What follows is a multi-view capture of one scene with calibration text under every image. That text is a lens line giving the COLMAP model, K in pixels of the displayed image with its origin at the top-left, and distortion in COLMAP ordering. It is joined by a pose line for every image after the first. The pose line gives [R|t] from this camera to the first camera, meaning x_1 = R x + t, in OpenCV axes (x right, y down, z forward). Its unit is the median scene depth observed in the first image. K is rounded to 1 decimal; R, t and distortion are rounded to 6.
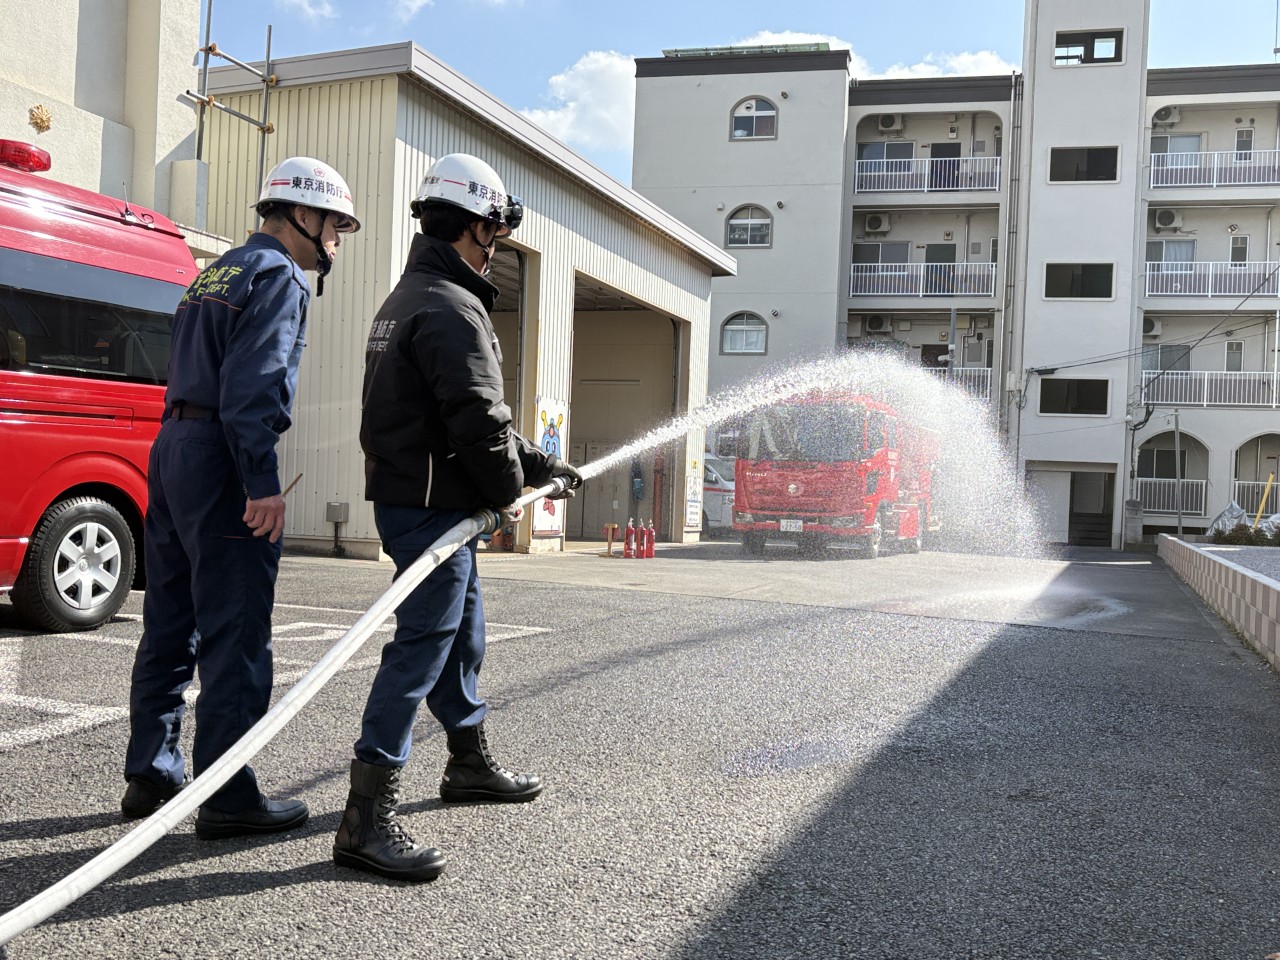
lens RADIAL K [[1297.8, 0, 639.3], [0, 1297.8, 485.4], [0, 0, 1]] dist [0.076255, 0.000000]
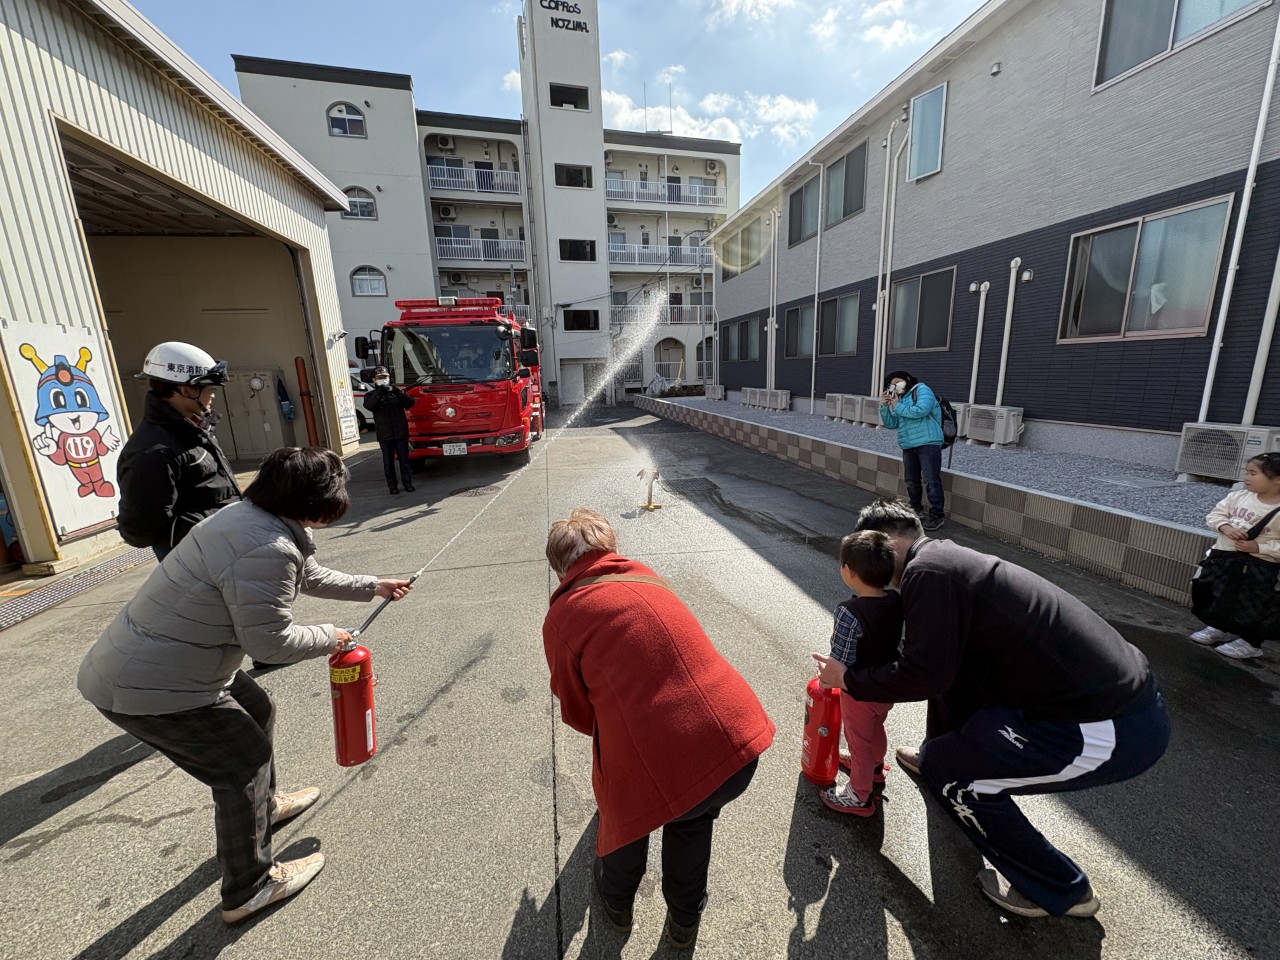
lens RADIAL K [[514.4, 0, 641.1], [0, 514.4, 482.1], [0, 0, 1]] dist [0.002273, 0.000297]
pose [[0.857562, -0.178097, 0.482564, 0.023059], [0.066612, 0.968698, 0.239136, -0.015440], [-0.510049, -0.172930, 0.842583, 0.306813]]
